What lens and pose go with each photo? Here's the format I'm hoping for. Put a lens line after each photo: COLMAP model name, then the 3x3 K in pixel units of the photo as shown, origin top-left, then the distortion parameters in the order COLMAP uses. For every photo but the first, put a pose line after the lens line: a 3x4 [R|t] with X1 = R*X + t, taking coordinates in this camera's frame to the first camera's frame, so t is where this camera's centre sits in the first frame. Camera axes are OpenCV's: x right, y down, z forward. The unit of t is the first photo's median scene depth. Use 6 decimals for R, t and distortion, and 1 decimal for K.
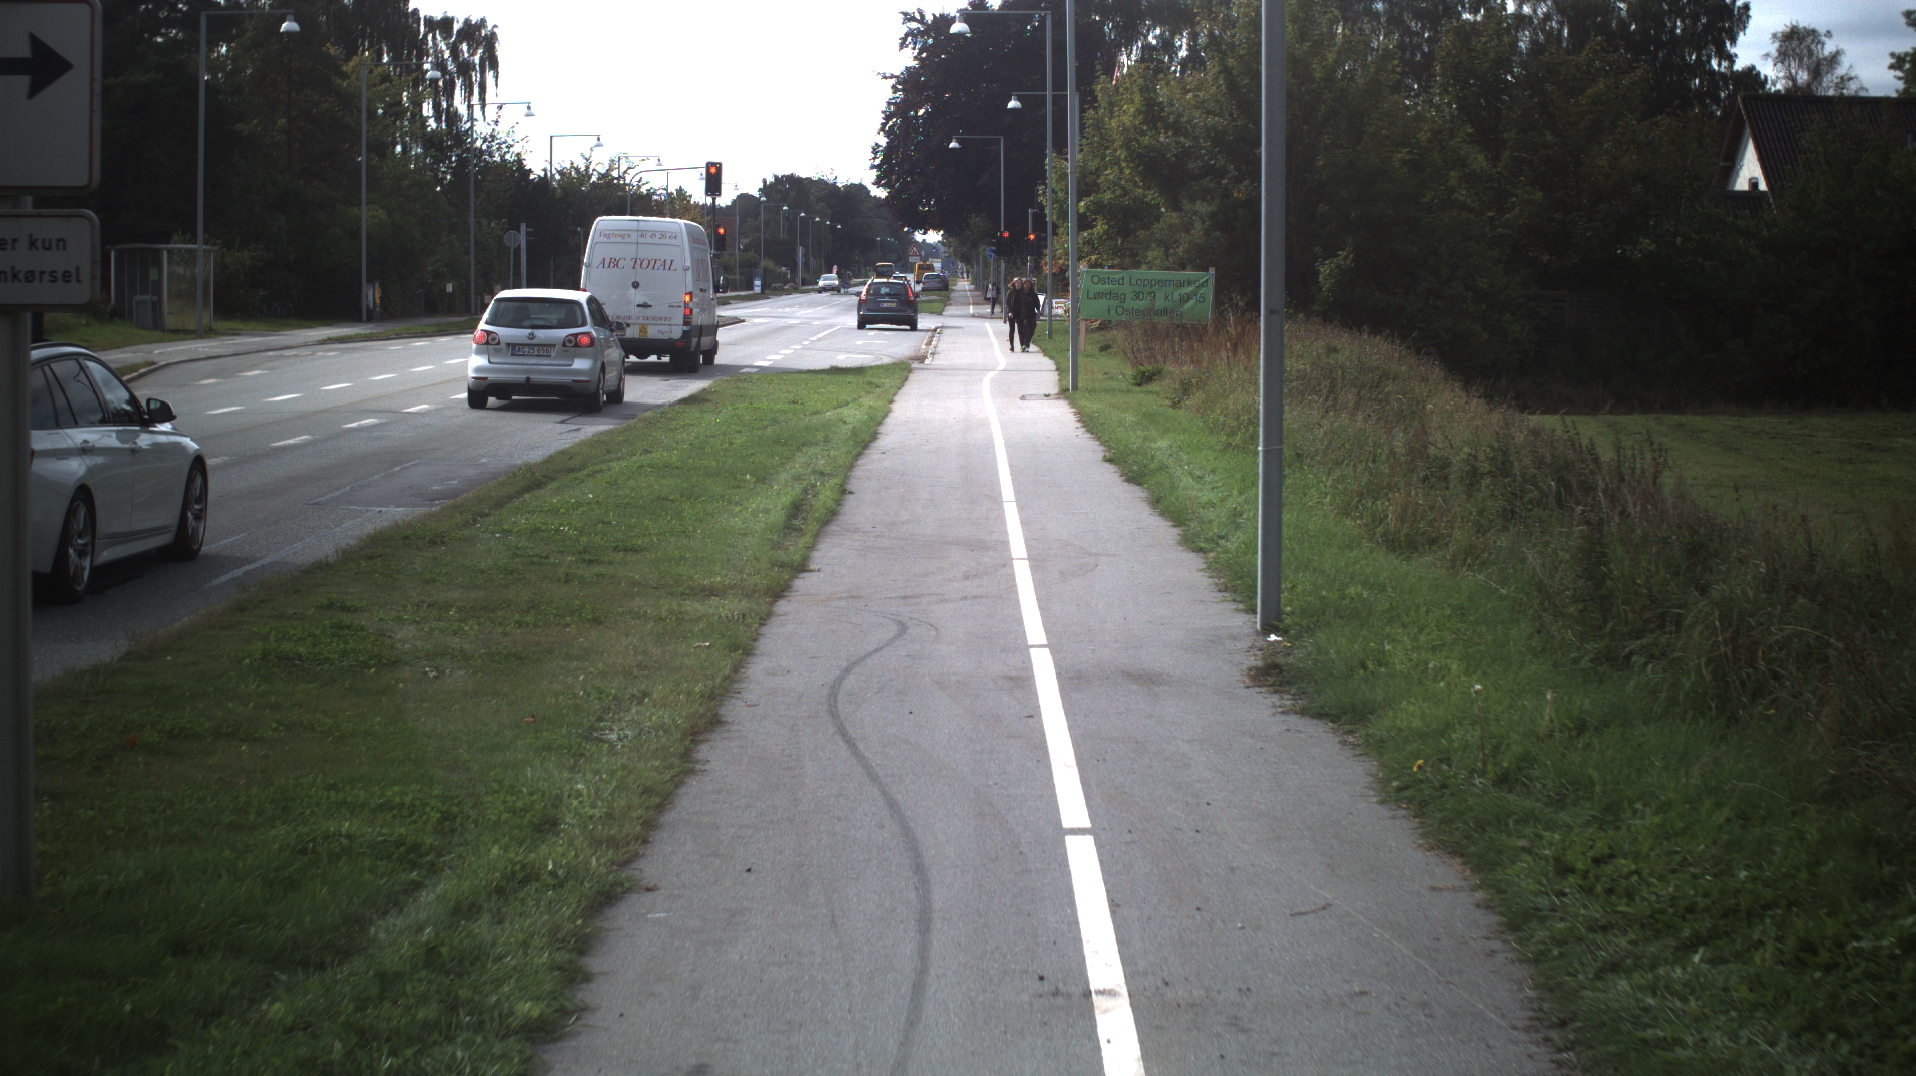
lens RADIAL K [[3634.4, 0, 957.4], [0, 3634.4, 534.1], [0, 0, 1]] dist [-0.266594, 0.166999]
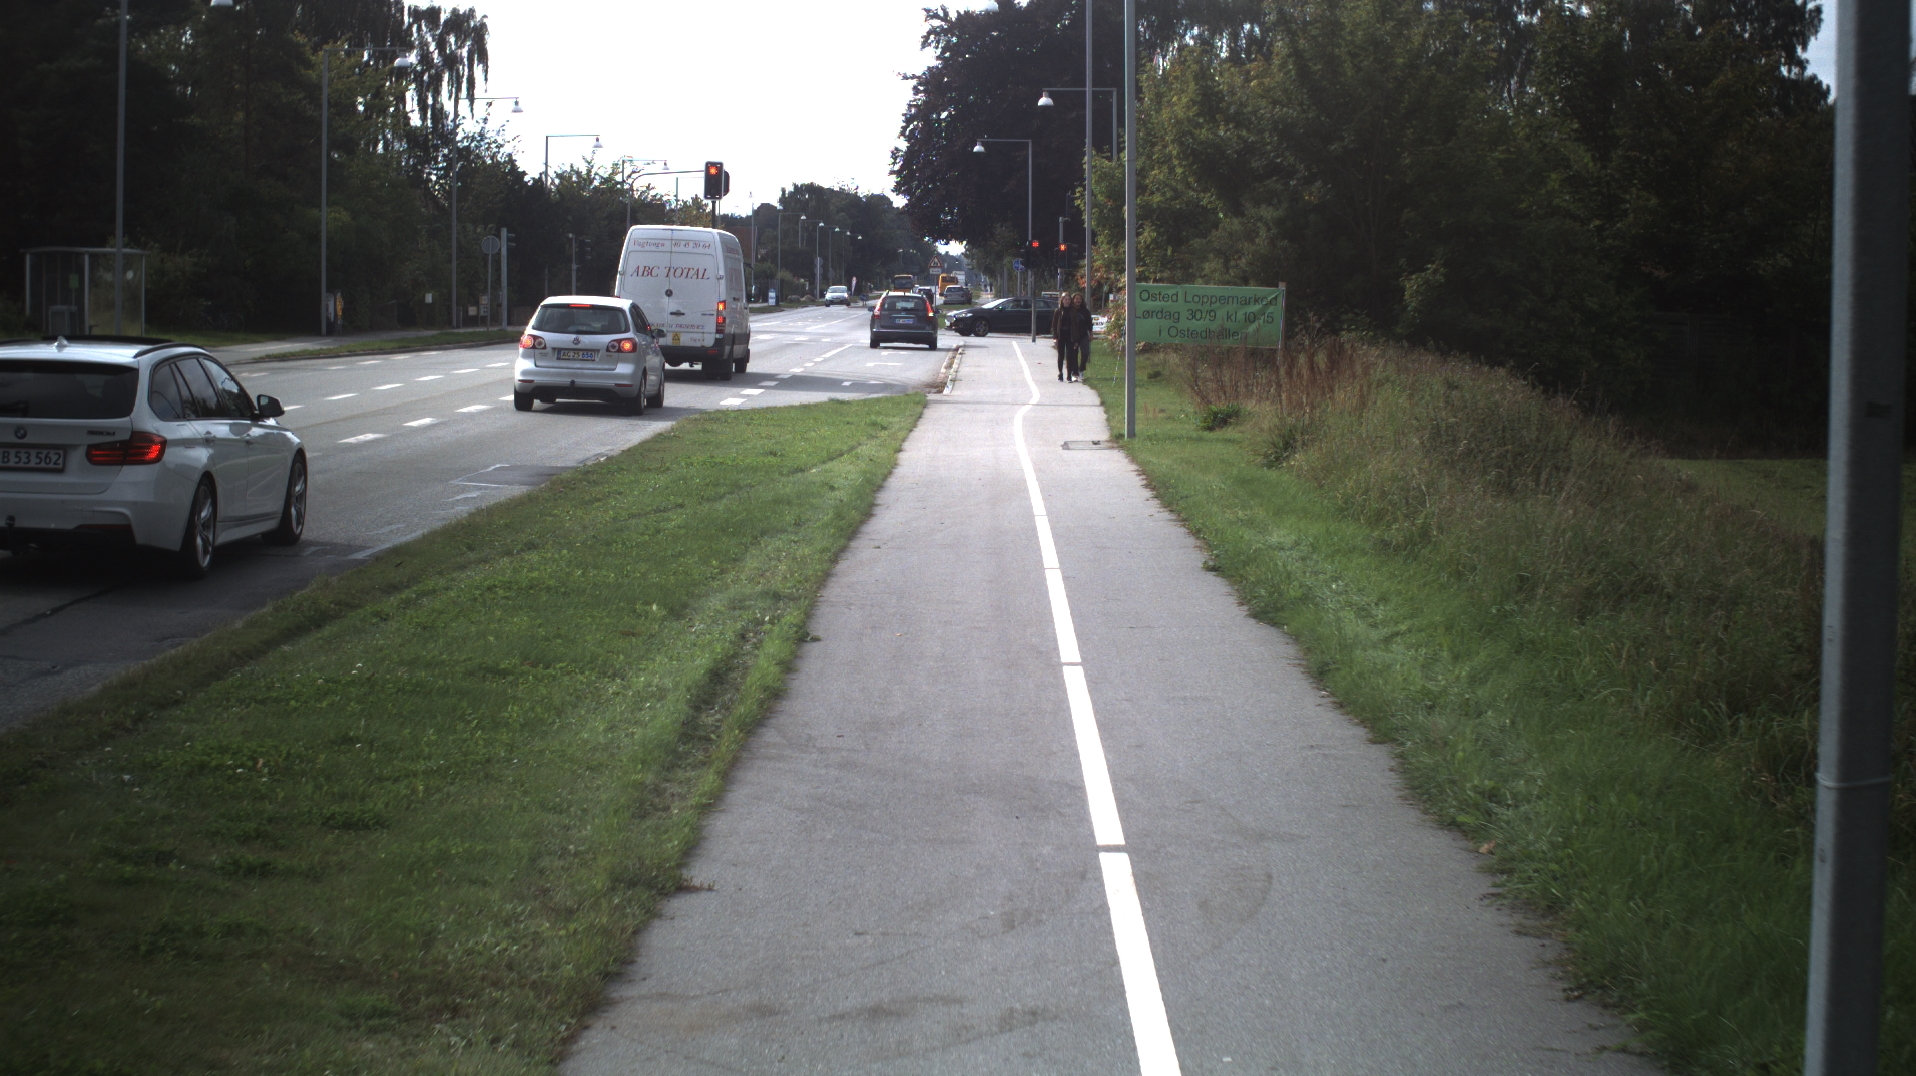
lens RADIAL K [[3367.2, 0, 957.1], [0, 3367.2, 501.9], [0, 0, 1]] dist [-0.243420, 0.034026]
pose [[0.999955, 0.007324, -0.006105, -0.000624], [-0.007369, 0.999945, -0.007442, -0.012057], [0.006050, 0.007487, 0.999954, 0.164142]]
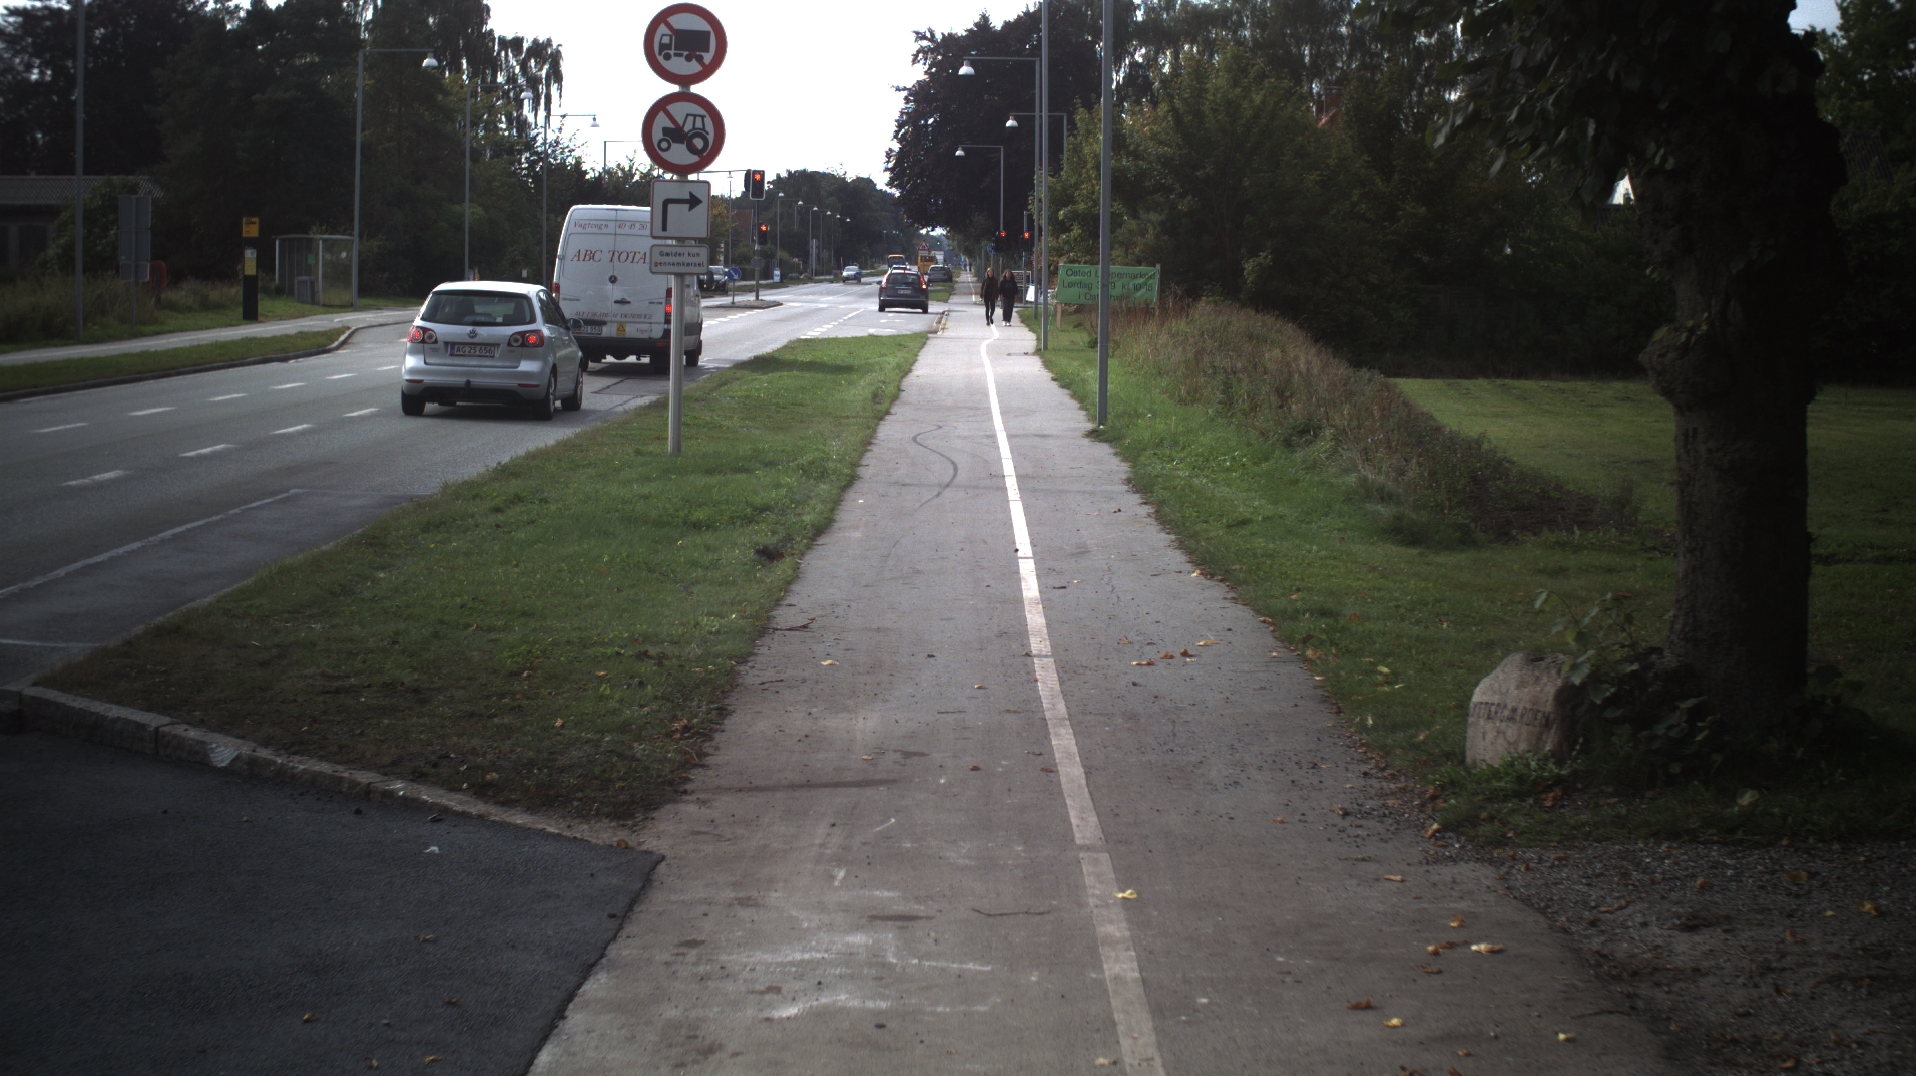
lens RADIAL K [[4326.2, 0, 958.0], [0, 4326.2, 538.0], [0, 0, 1]] dist [-0.303275, -0.444572]
pose [[0.999940, 0.010916, 0.000675, -0.001316], [-0.010910, 0.999903, -0.008637, 0.029906], [-0.000769, 0.008629, 0.999962, -0.421405]]
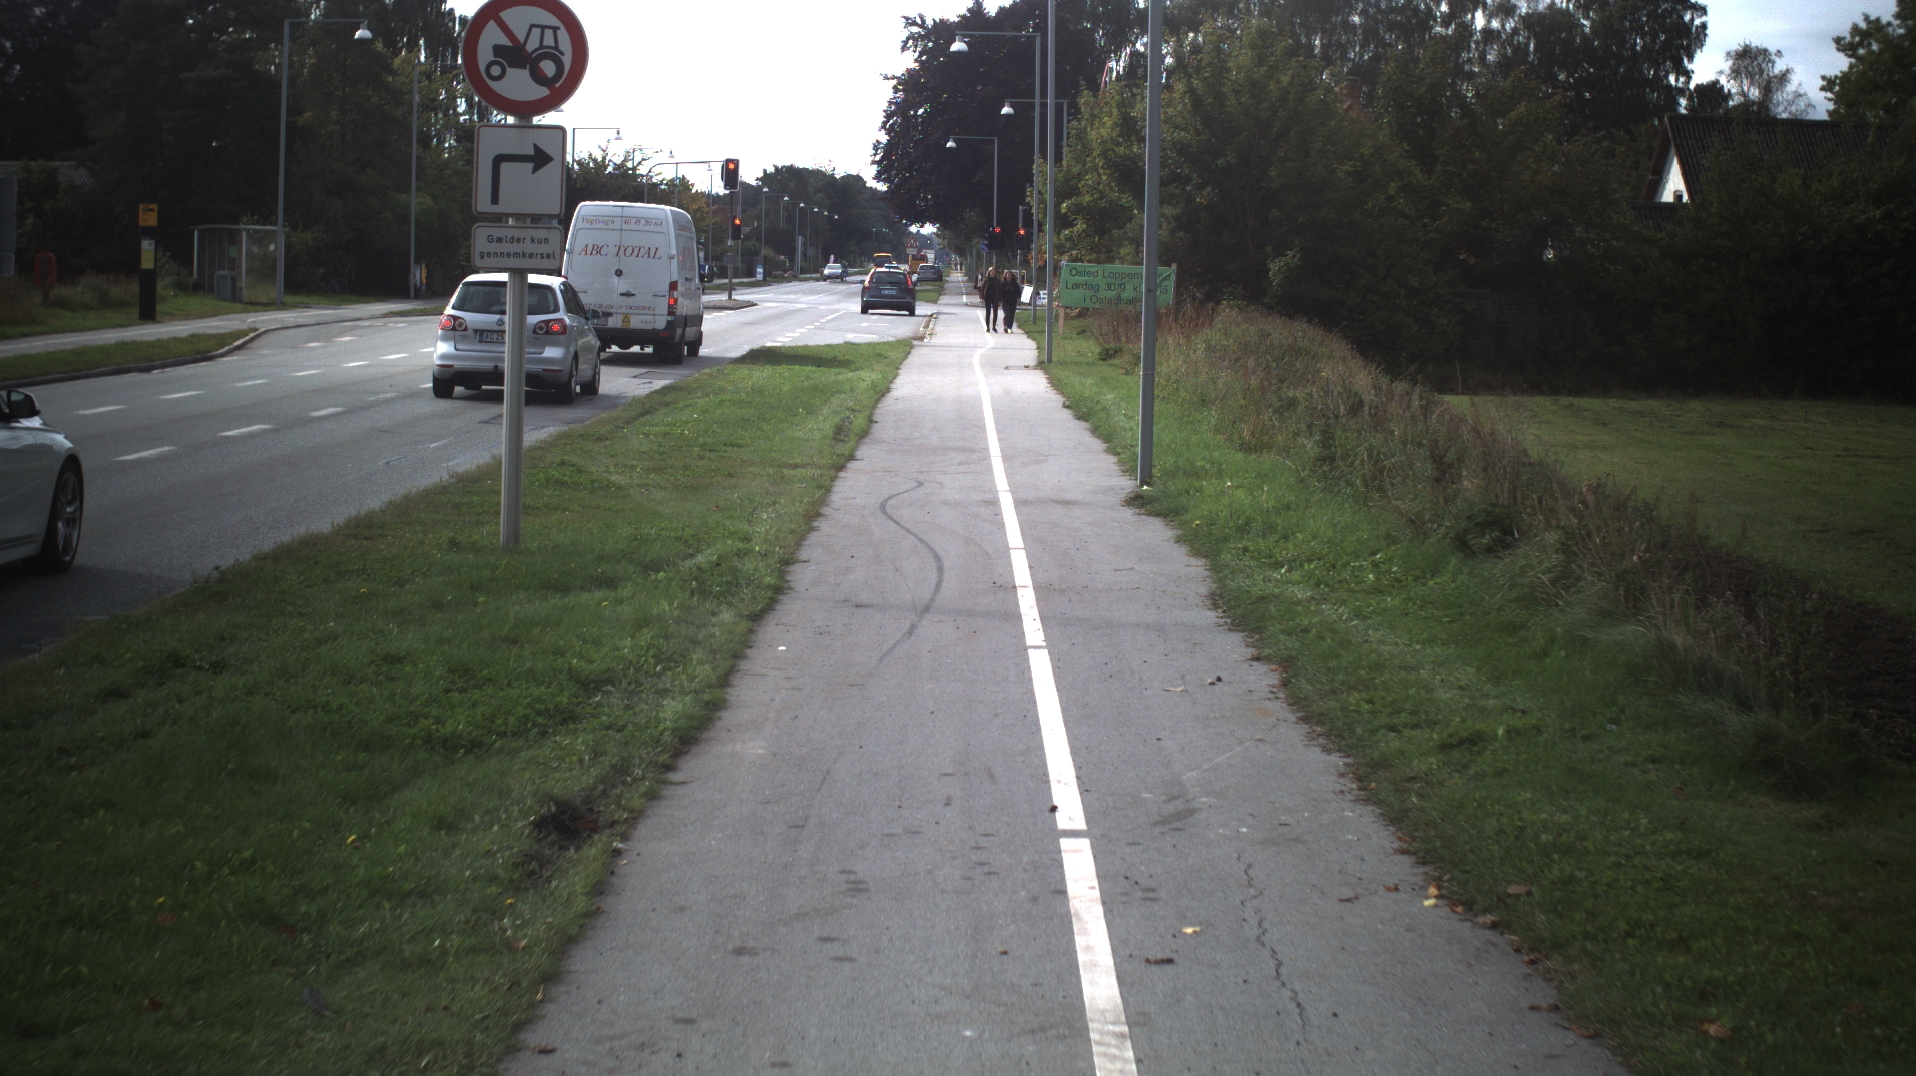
lens RADIAL K [[3952.7, 0, 958.0], [0, 3952.7, 538.0], [0, 0, 1]] dist [-0.286429, 0.029932]
pose [[0.999832, 0.017977, 0.003554, -0.001092], [-0.017967, 0.999835, -0.002702, 0.013987], [-0.003602, 0.002638, 0.999990, -0.193088]]
